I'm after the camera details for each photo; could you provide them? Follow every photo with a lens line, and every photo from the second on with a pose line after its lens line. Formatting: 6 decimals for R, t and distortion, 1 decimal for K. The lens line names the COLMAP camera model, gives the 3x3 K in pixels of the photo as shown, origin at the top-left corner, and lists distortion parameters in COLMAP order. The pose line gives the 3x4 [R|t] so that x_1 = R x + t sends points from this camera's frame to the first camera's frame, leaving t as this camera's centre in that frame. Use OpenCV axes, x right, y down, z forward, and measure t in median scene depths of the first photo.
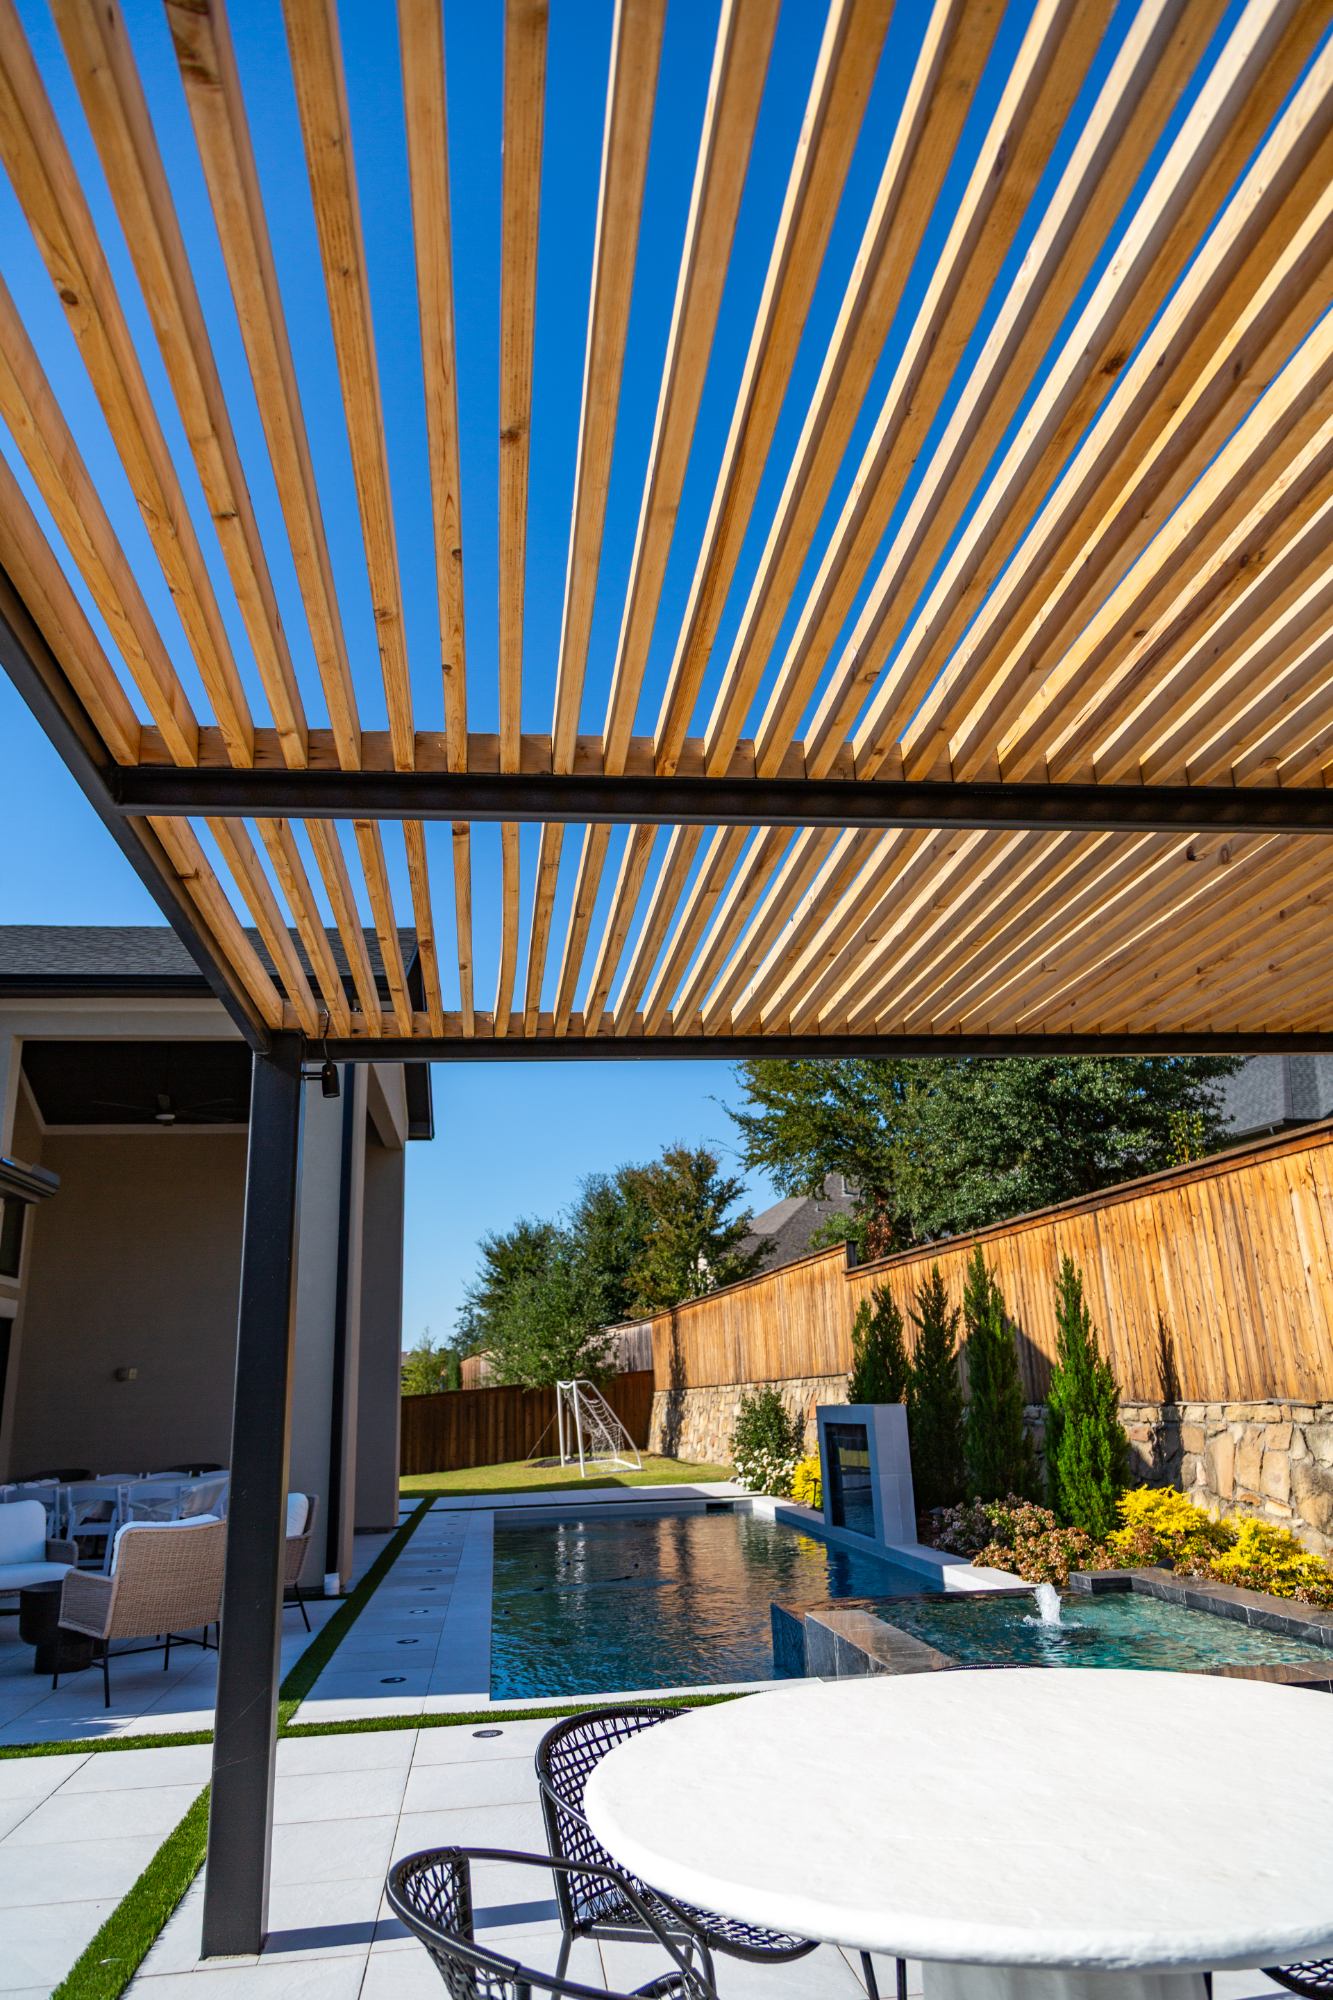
lens RADIAL K [[1303.6, 0, 661.8], [0, 1303.6, 992.5], [0, 0, 1]] dist [0.008995, 0.002386]
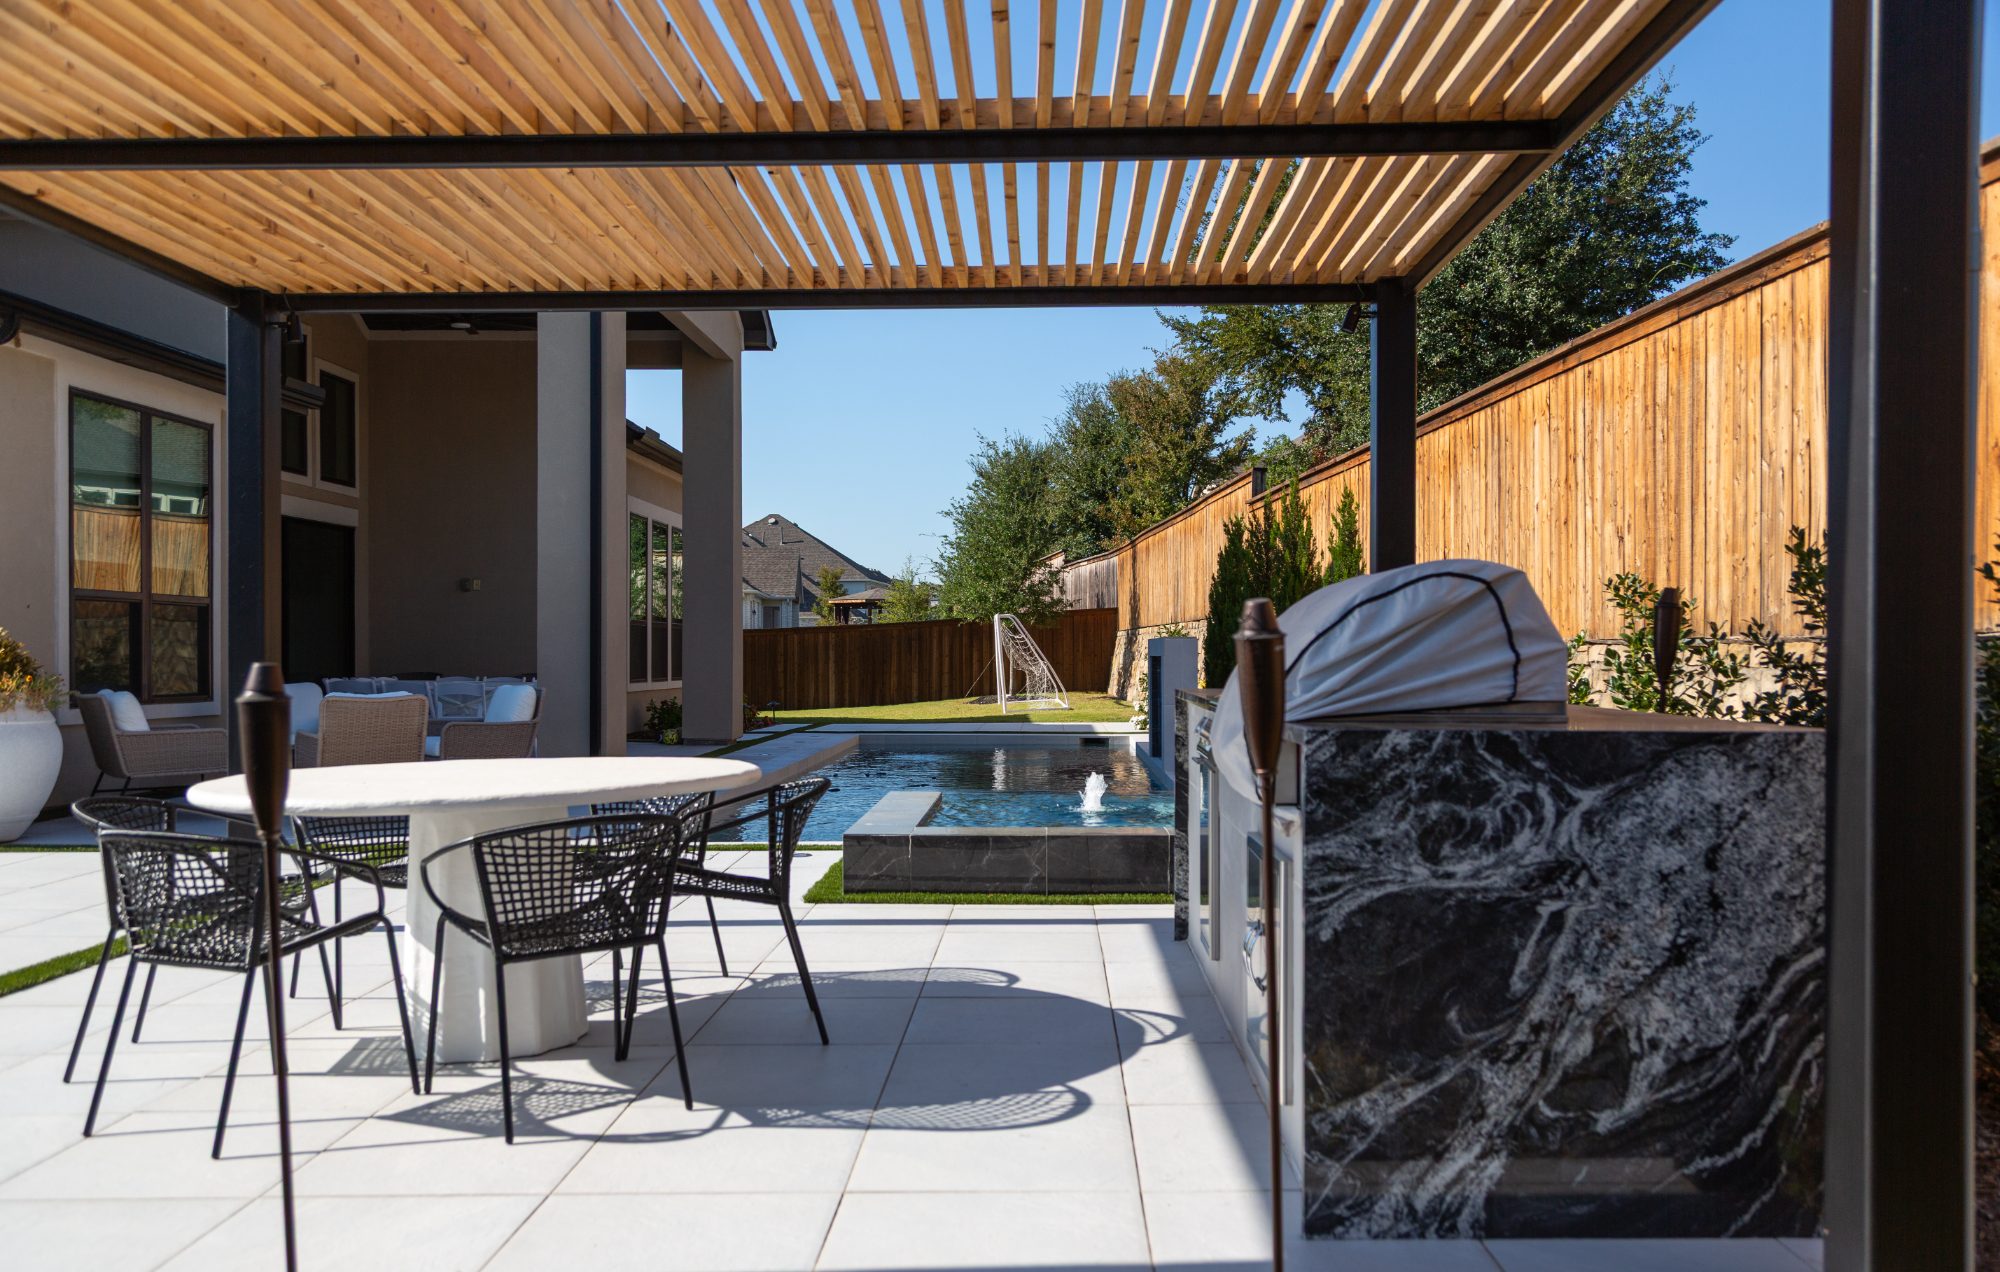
lens RADIAL K [[1626.2, 0, 1008.4], [0, 1626.2, 649.4], [0, 0, 1]] dist [0.008994, 0.003518]
pose [[0.987351, 0.036516, -0.154288, 0.113690], [0.011248, 0.954532, 0.297897, -0.015992], [0.158151, -0.295864, 0.942047, -0.072097]]
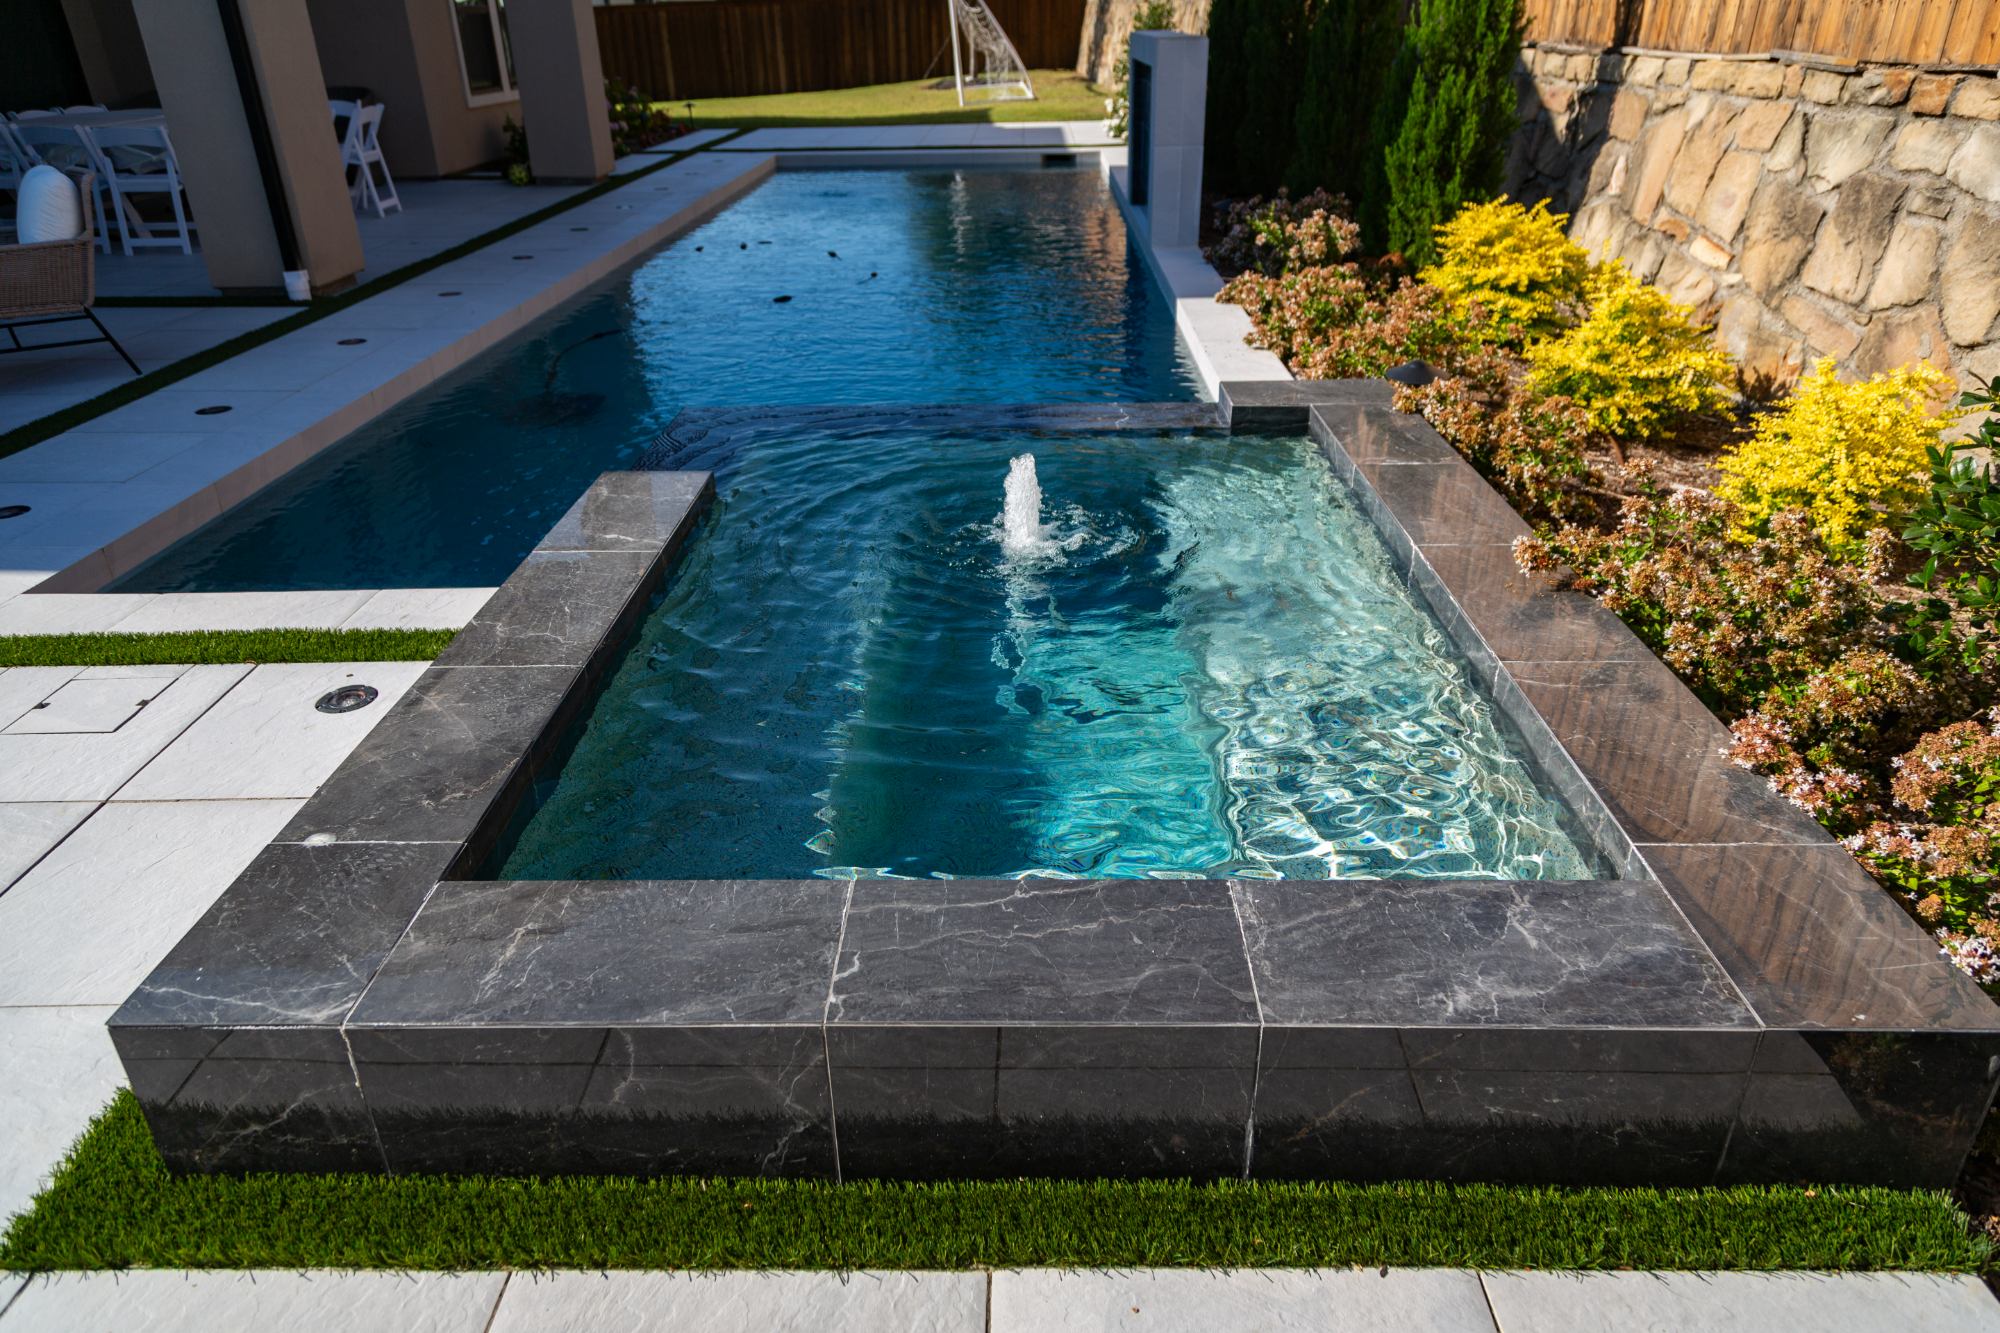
lens RADIAL K [[1303.6, 0, 1013.1], [0, 1303.6, 657.2], [0, 0, 1]] dist [0.008995, 0.002386]
pose [[0.990103, 0.080433, -0.115006, 0.092401], [0.022193, 0.719424, 0.694217, 0.043188], [0.138576, -0.689899, 0.710518, 0.158284]]
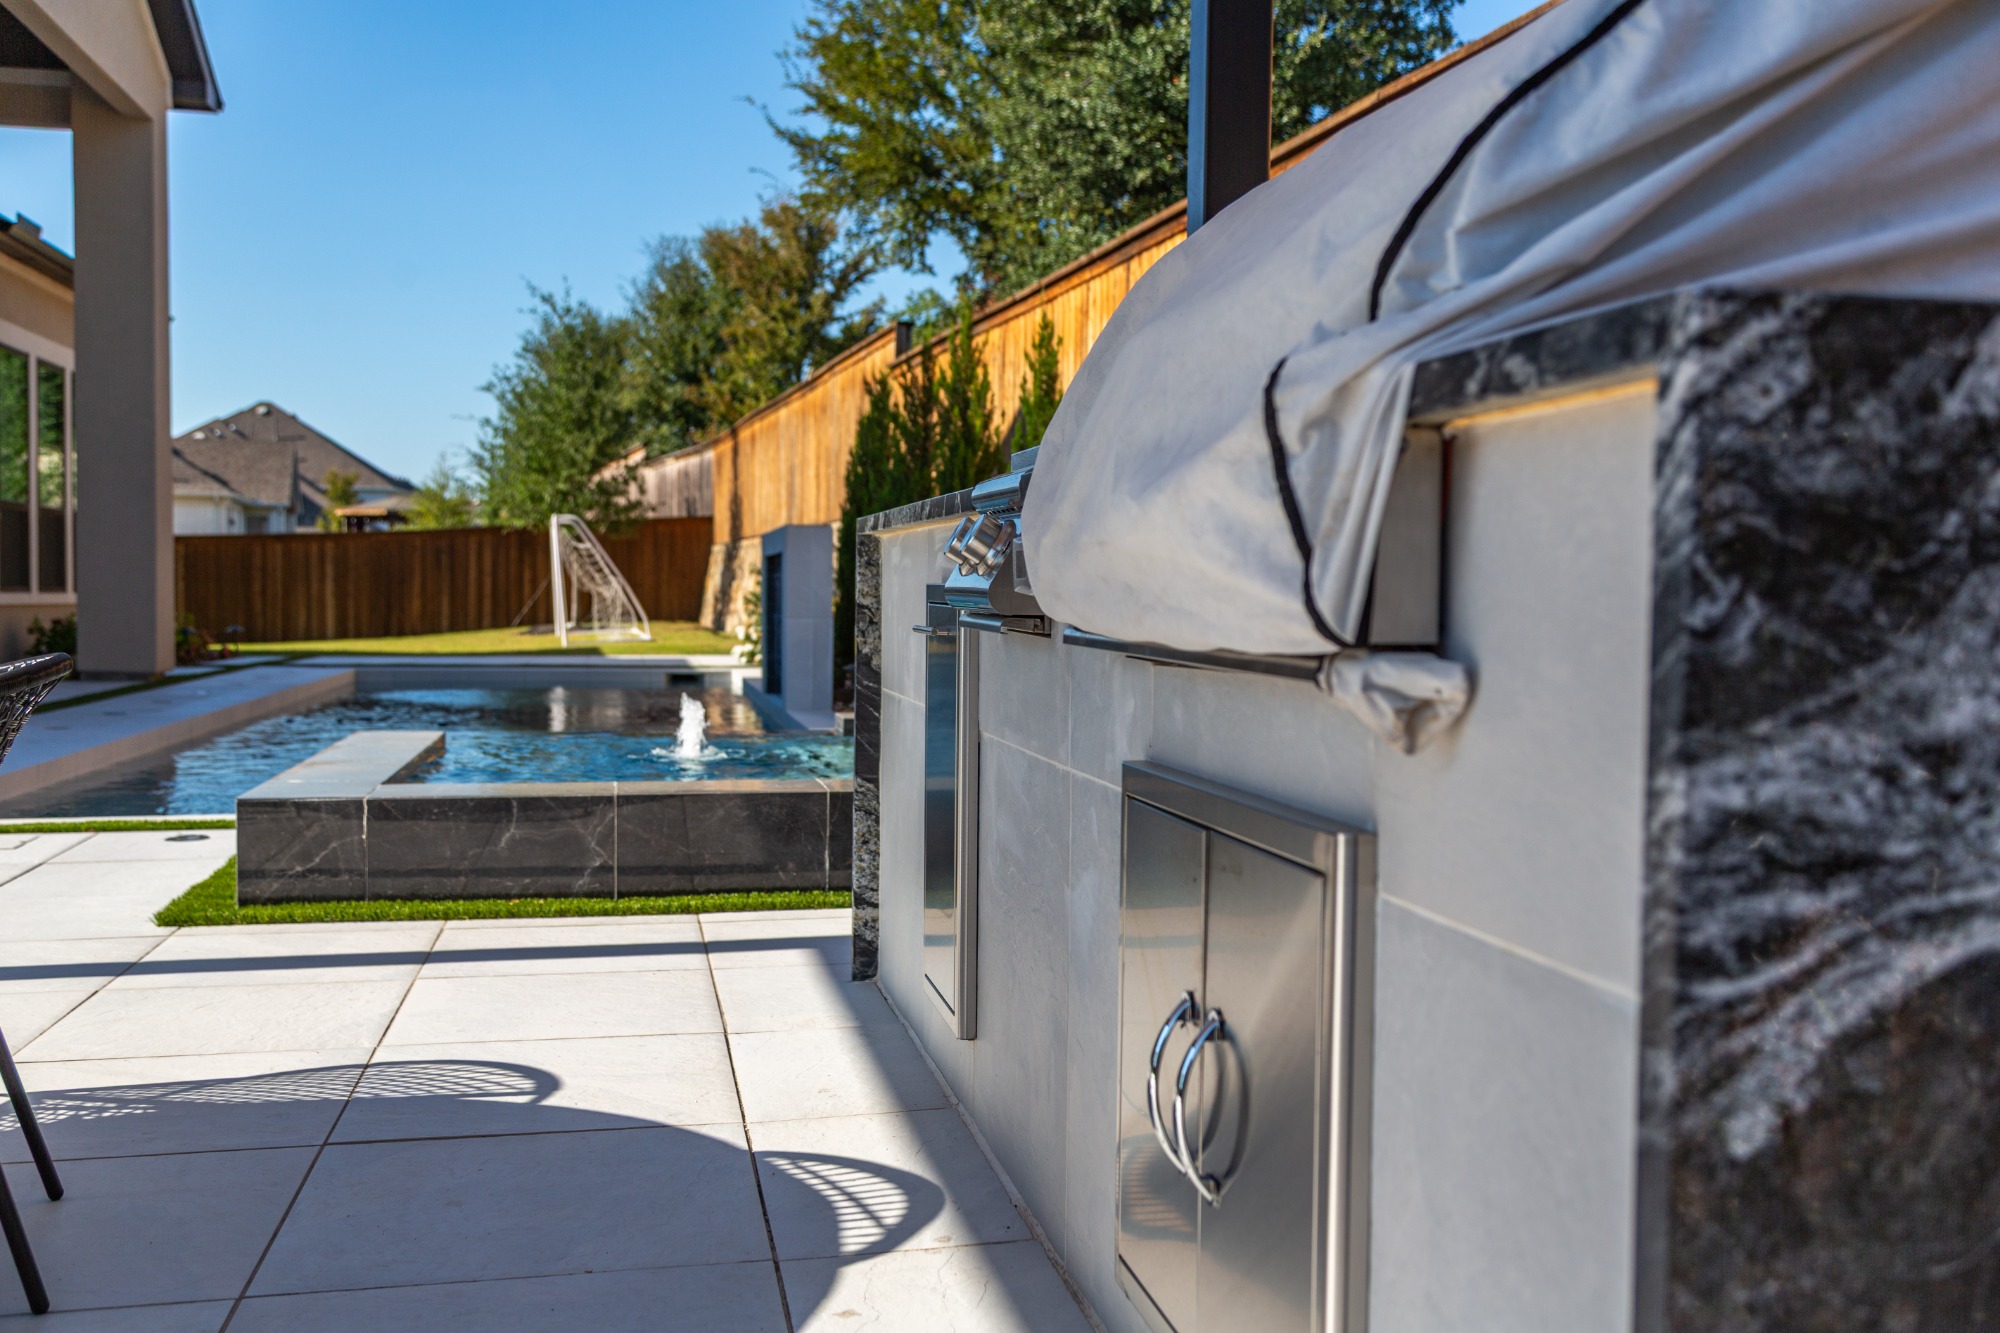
lens RADIAL K [[1889.3, 0, 1044.5], [0, 1889.3, 672.3], [0, 0, 1]] dist [0.004100, 0.000000]
pose [[0.995026, 0.043005, 0.089859, 0.102769], [-0.070746, 0.940106, 0.333461, 0.022268], [-0.070136, -0.338159, 0.938472, 0.011076]]
